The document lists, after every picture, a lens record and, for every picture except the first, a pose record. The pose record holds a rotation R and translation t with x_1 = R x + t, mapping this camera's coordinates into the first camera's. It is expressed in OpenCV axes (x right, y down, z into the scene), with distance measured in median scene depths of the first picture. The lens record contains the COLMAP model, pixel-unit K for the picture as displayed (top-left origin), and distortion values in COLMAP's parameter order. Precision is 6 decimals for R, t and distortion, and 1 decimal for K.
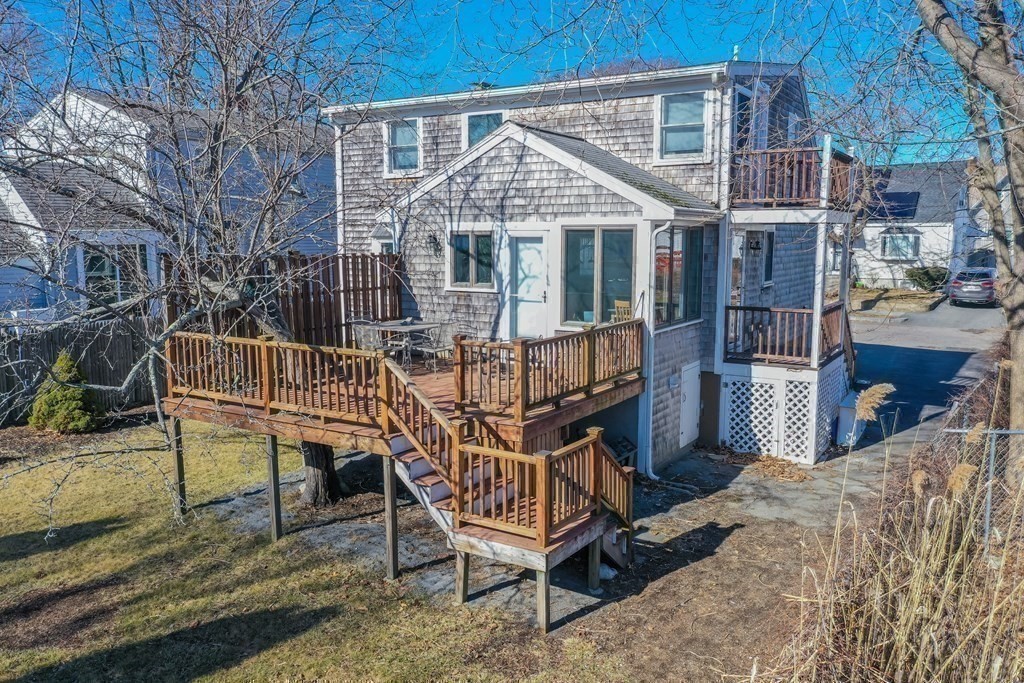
lens RADIAL K [[808.7, 0, 512.0], [0, 808.7, 341.5], [0, 0, 1]] dist [0.003408, -0.005391]
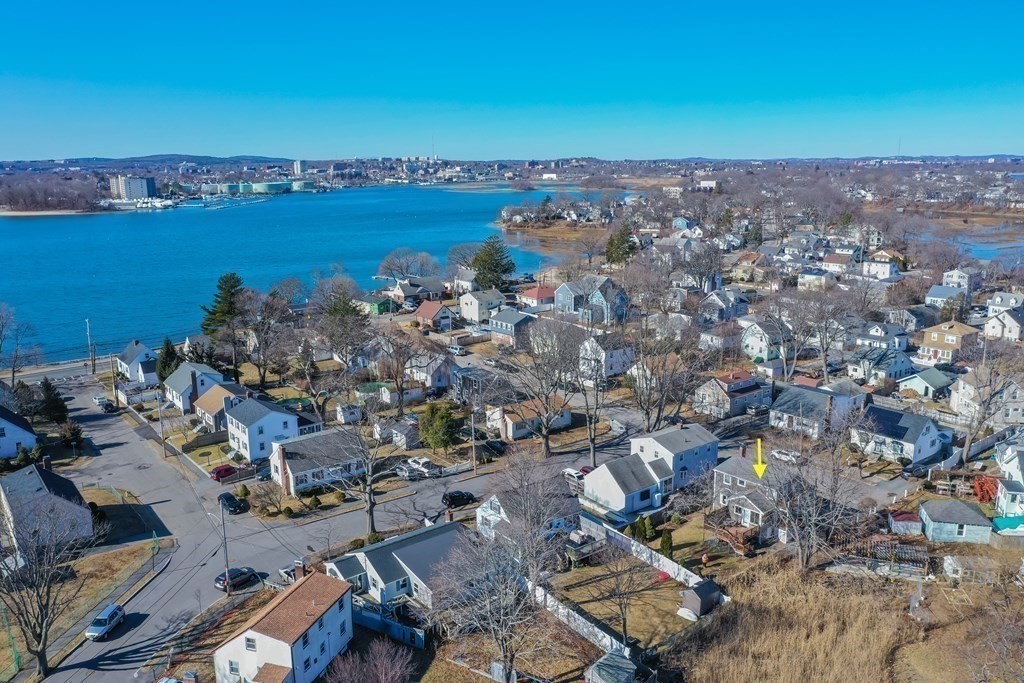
lens RADIAL K [[808.7, 0, 512.0], [0, 808.7, 341.5], [0, 0, 1]] dist [0.003408, -0.005391]
pose [[0.951162, 0.062393, -0.302322, 0.125714], [-0.034192, 0.994629, 0.097697, -2.360714], [0.306793, -0.082589, 0.948186, -6.712999]]
